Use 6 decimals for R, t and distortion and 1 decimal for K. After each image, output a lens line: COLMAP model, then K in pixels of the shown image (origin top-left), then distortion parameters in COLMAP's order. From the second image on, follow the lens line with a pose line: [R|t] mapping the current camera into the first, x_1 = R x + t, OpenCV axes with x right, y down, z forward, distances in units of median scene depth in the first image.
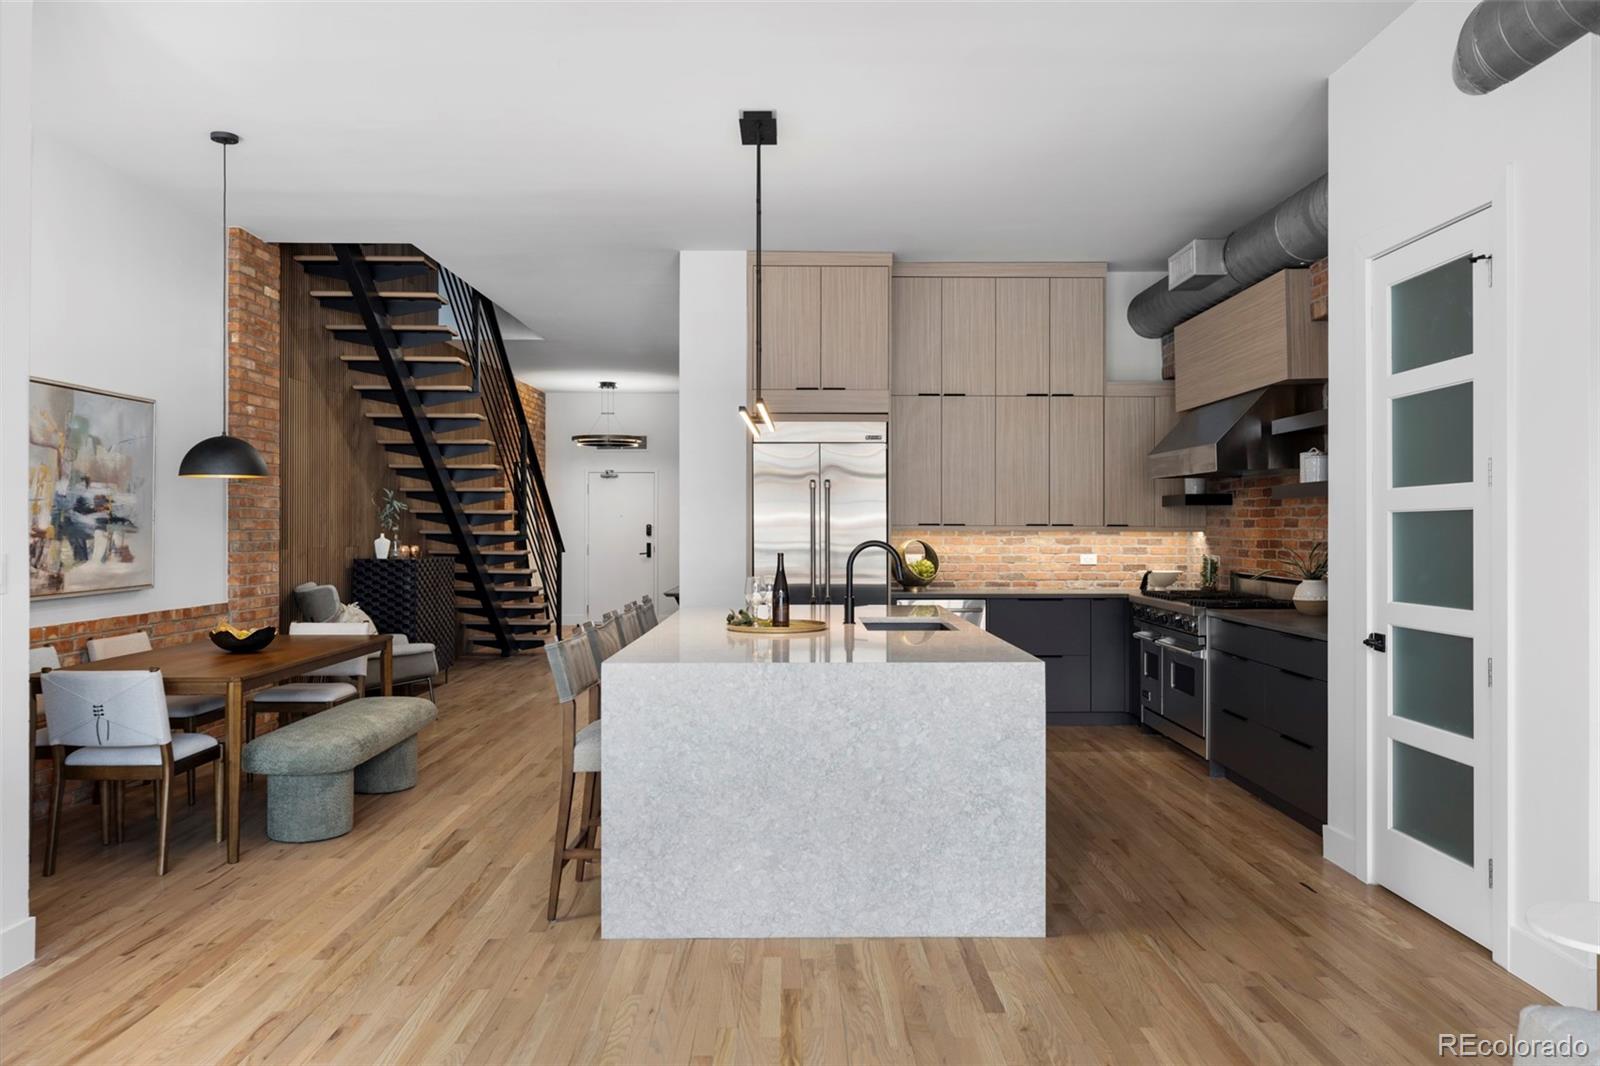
lens RADIAL K [[1194.6, 0, 800.8], [0, 1194.6, 529.8], [0, 0, 1]] dist [0.004796, 0.001278]
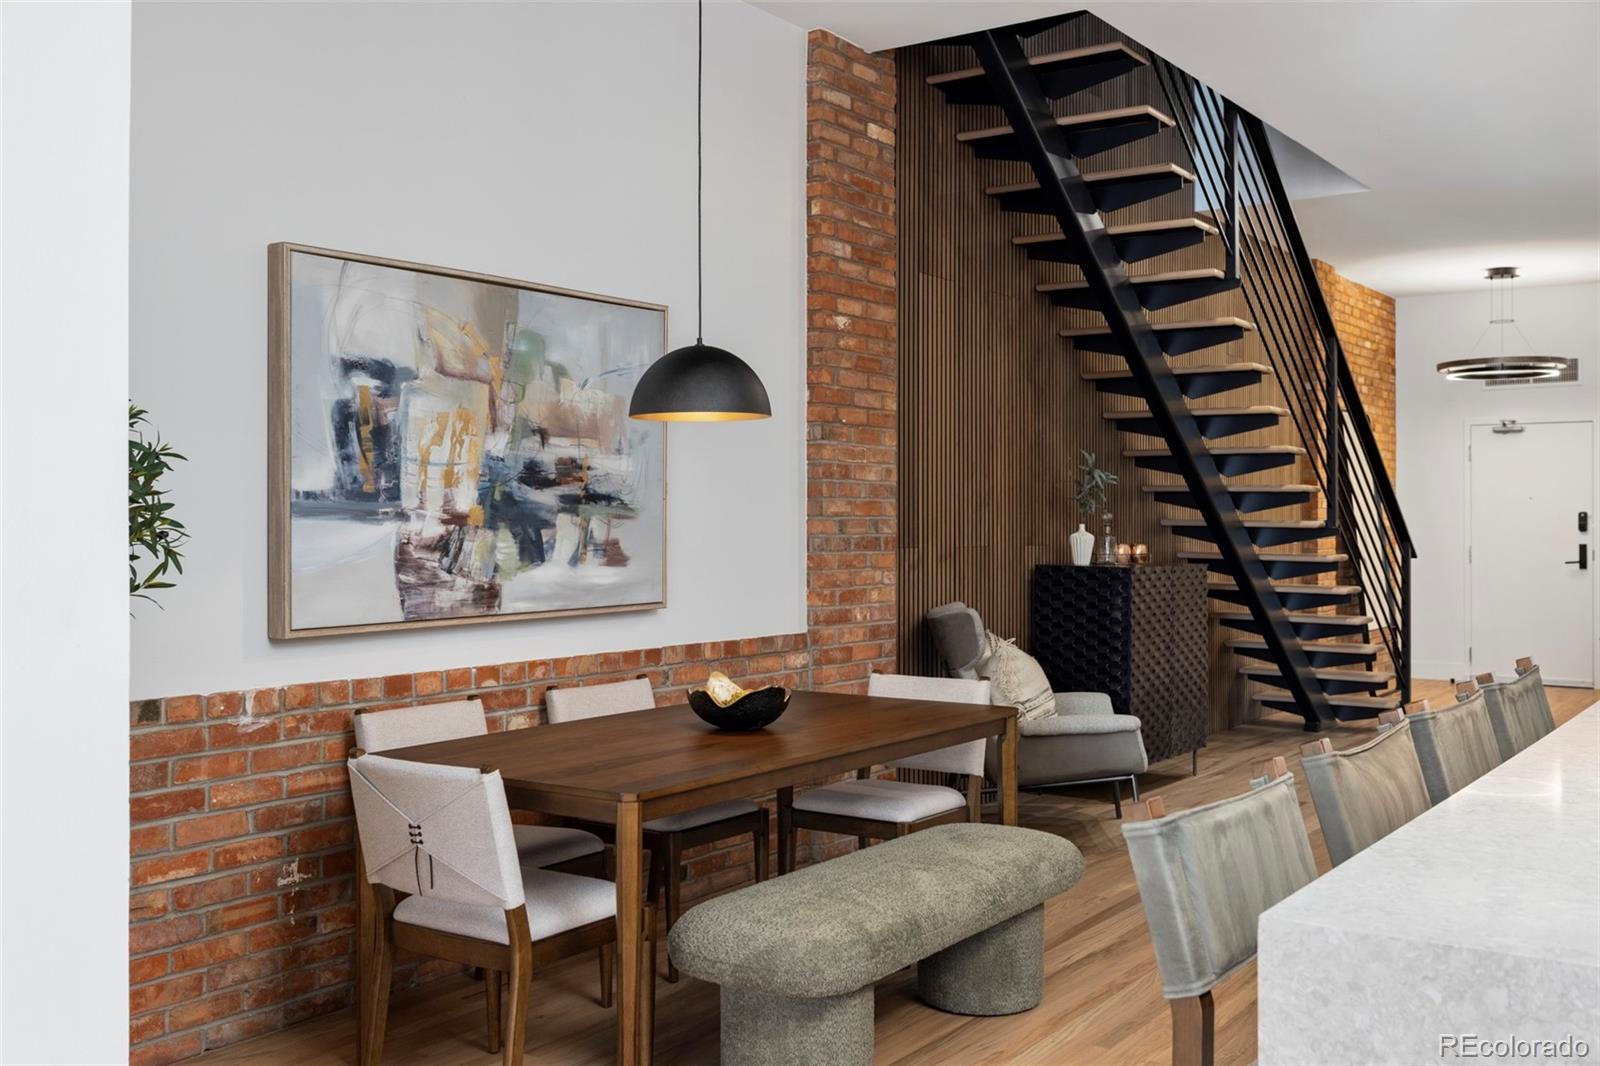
lens RADIAL K [[1590.1, 0, 793.1], [0, 1590.1, 510.3], [0, 0, 1]] dist [0.009210, 0.000000]
pose [[0.825789, -0.004394, -0.563962, -0.016742], [-0.001172, 0.999954, -0.009507, 0.004903], [0.563978, 0.008512, 0.825746, 0.306482]]
